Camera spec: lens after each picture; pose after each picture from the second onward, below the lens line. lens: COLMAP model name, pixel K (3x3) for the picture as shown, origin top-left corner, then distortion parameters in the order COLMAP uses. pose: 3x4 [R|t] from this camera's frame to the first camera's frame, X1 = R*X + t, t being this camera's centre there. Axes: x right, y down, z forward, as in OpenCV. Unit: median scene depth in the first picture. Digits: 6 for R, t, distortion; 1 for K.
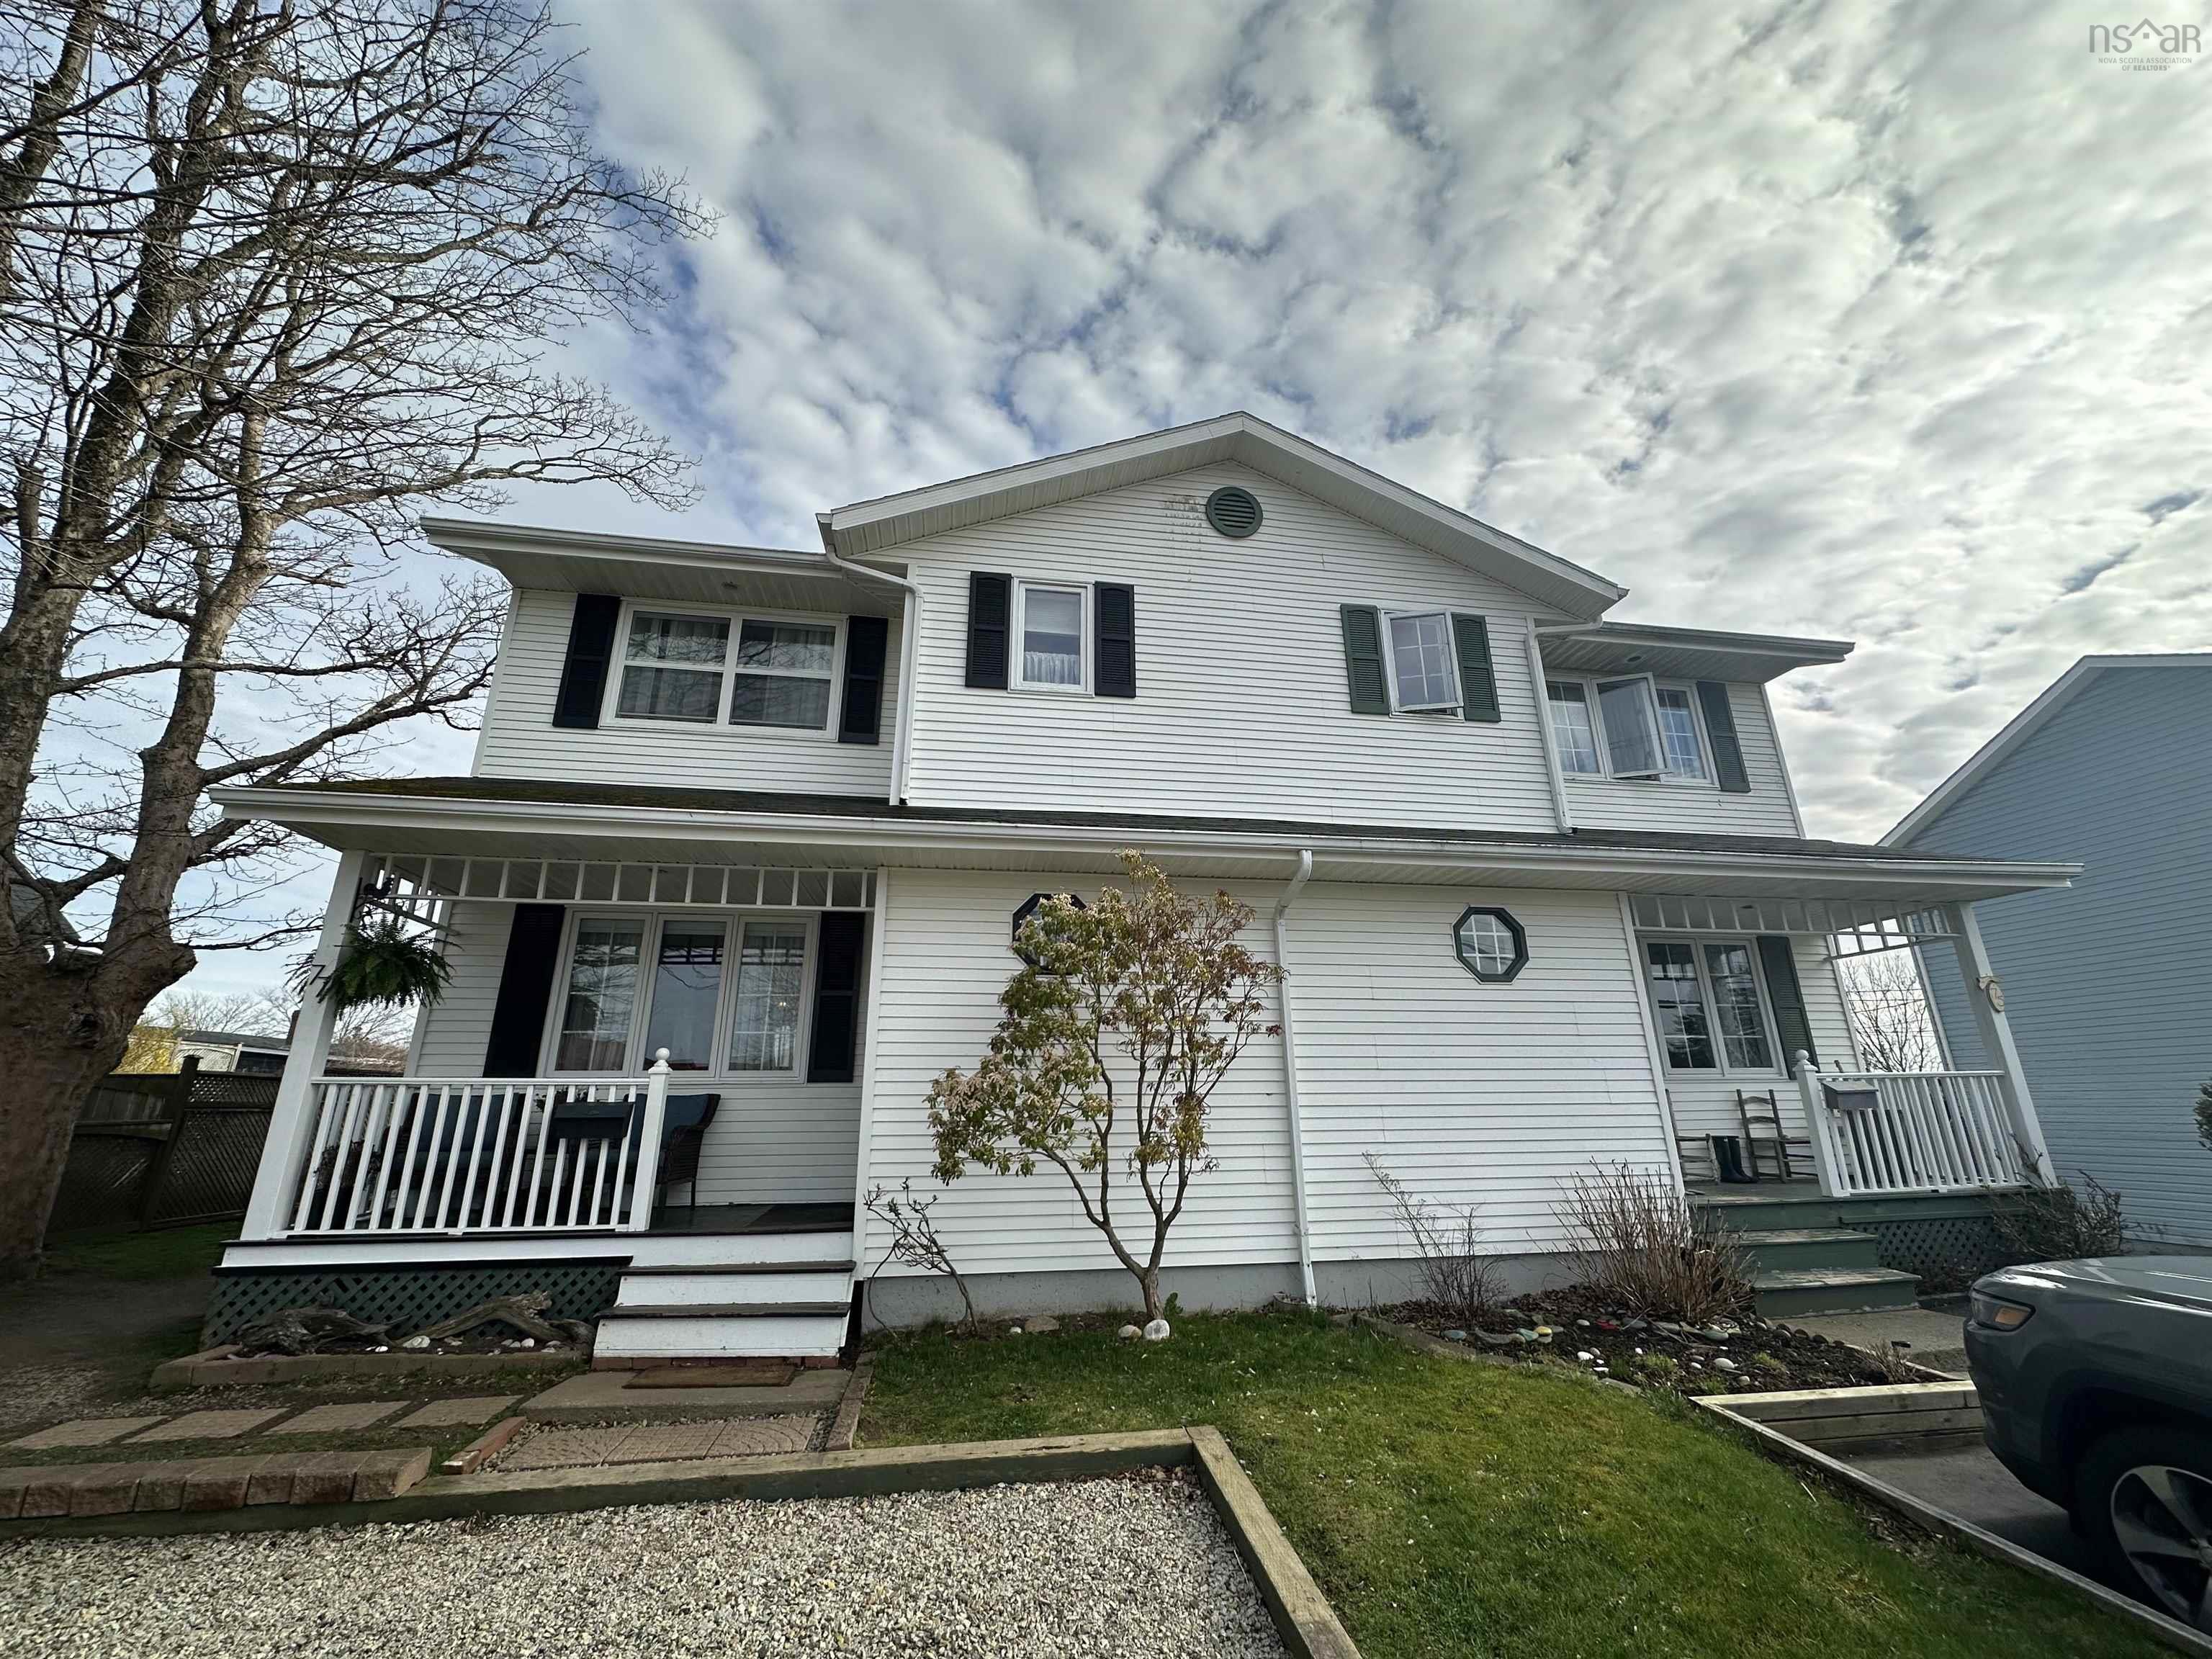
lens RADIAL K [[880.1, 0, 1103.5], [0, 880.1, 831.6], [0, 0, 1]] dist [-0.003447, 0.000119]
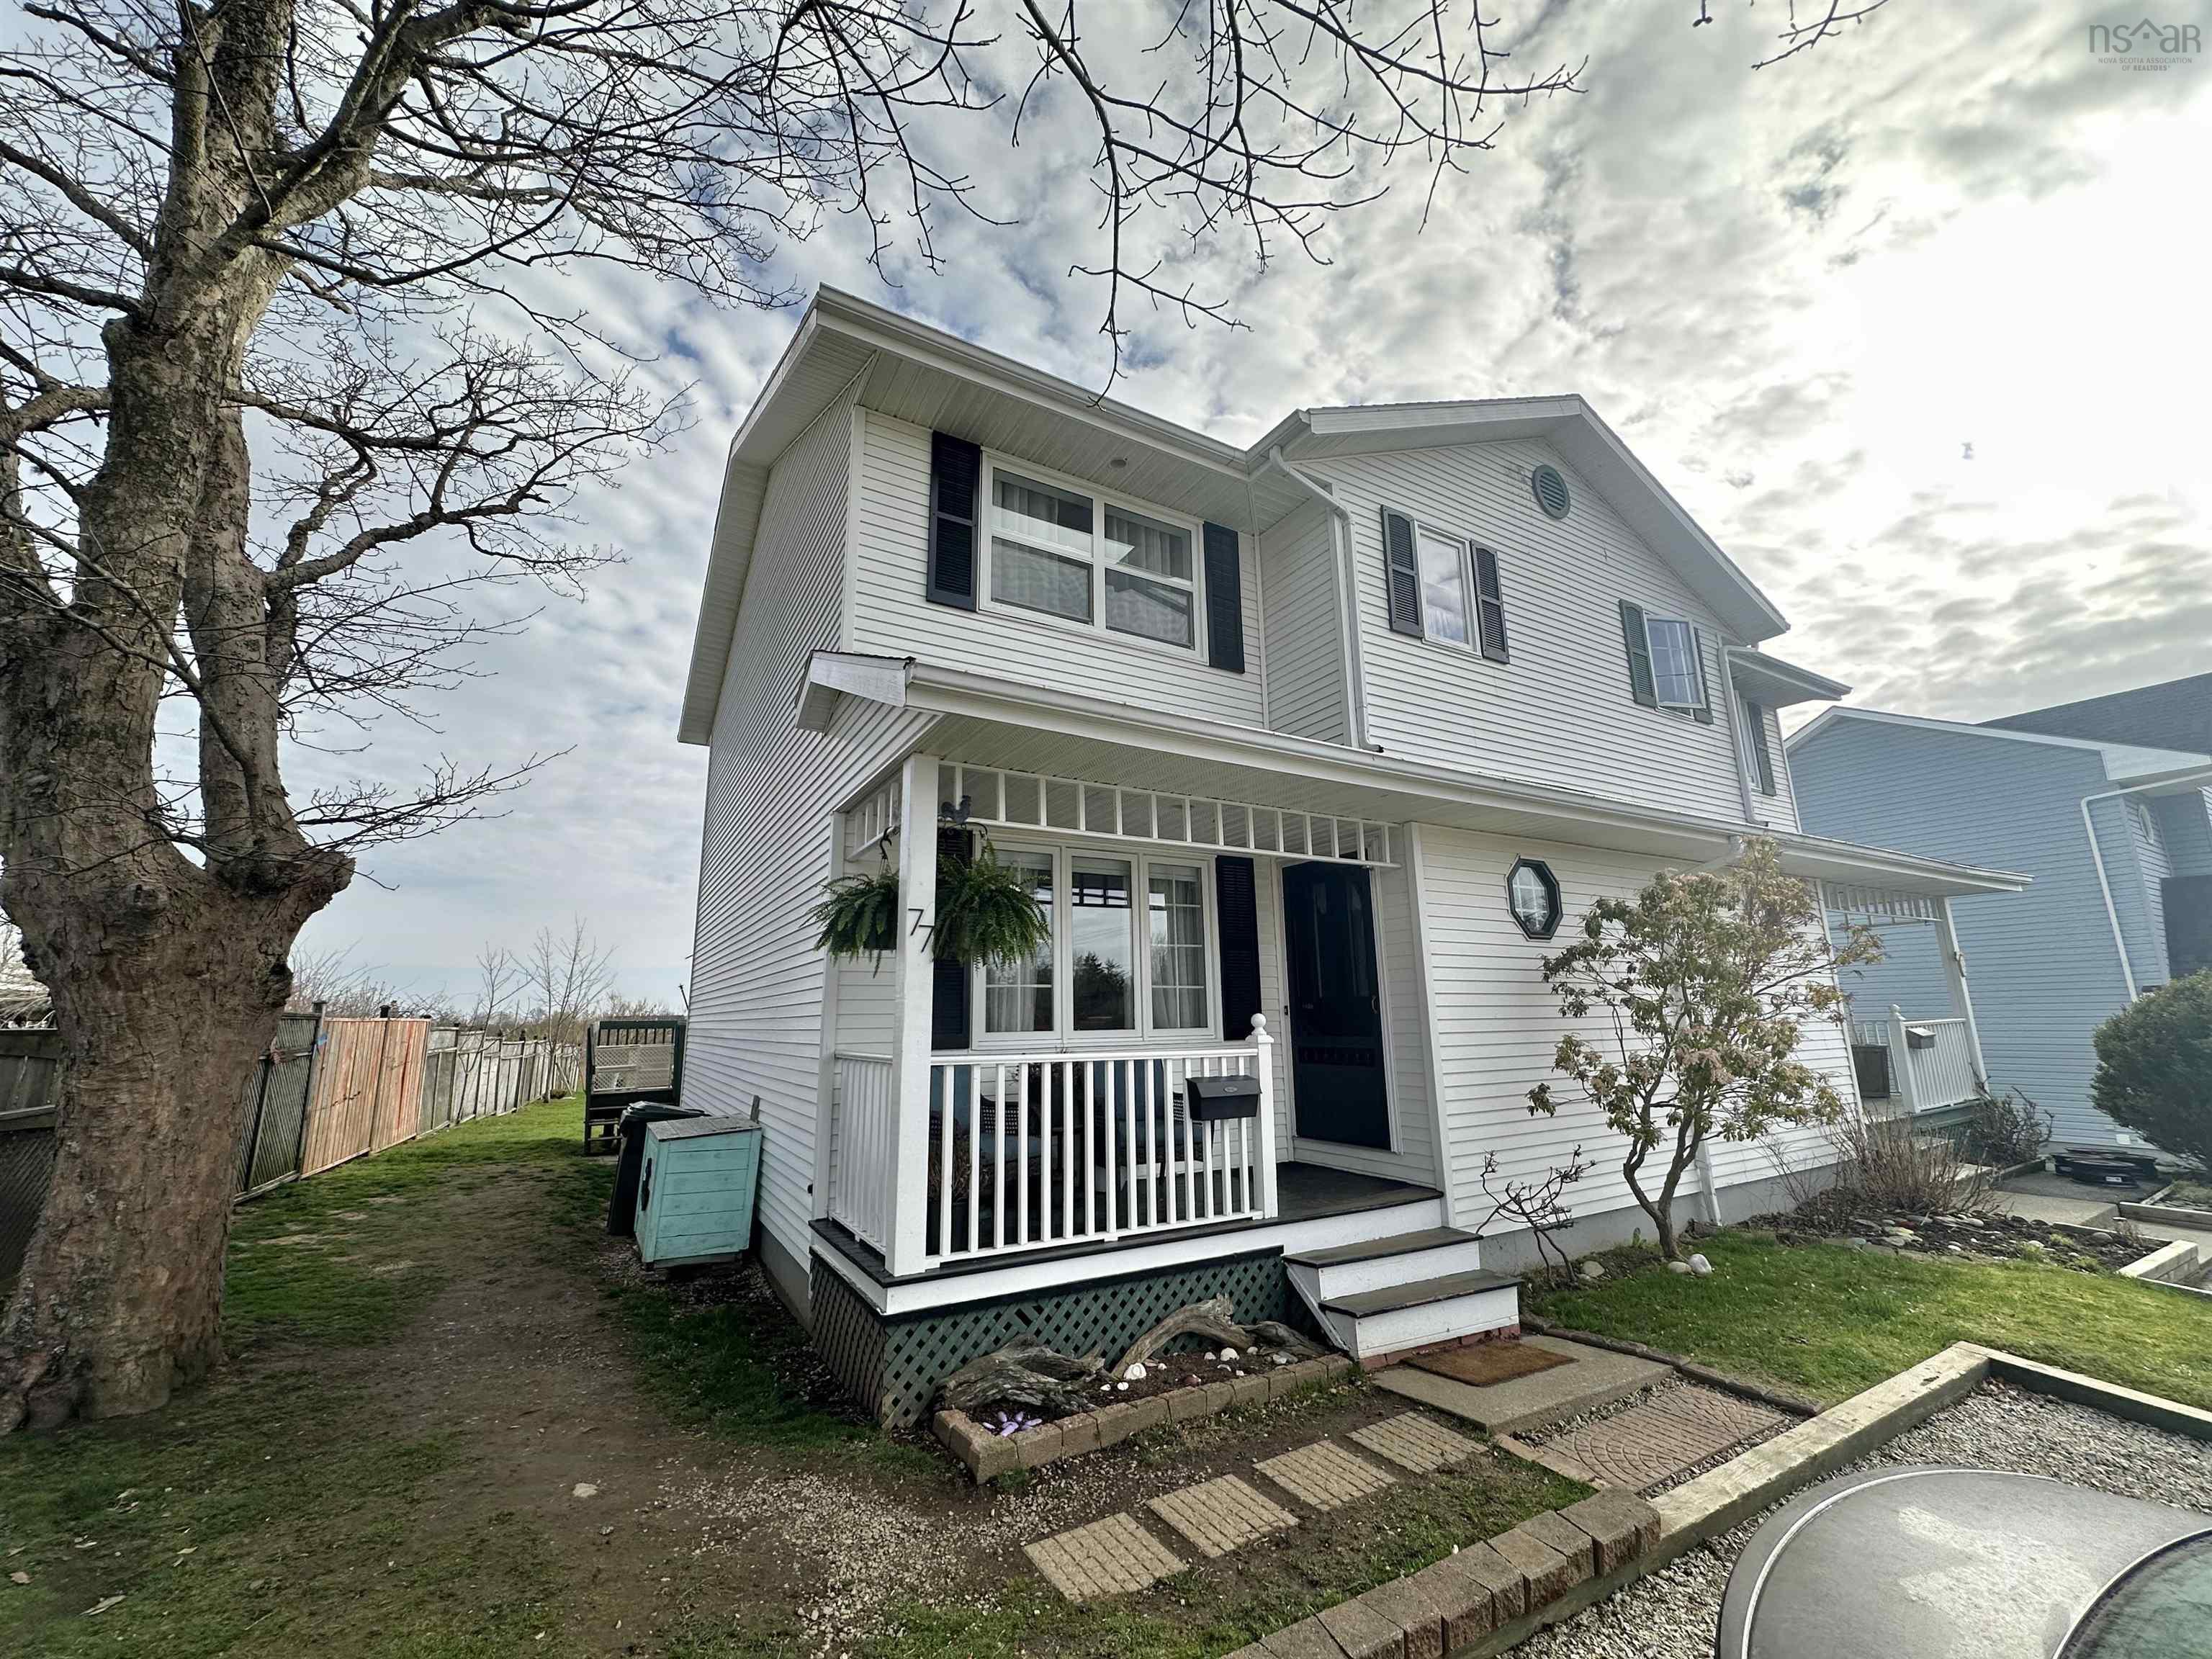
lens RADIAL K [[897.3, 0, 1112.6], [0, 897.3, 816.9], [0, 0, 1]] dist [0.008296, -0.000108]
pose [[0.928264, 0.073624, 0.364561, -0.776169], [-0.107181, 0.991581, 0.072658, -0.004098], [-0.356142, -0.106520, 0.928341, 0.175775]]
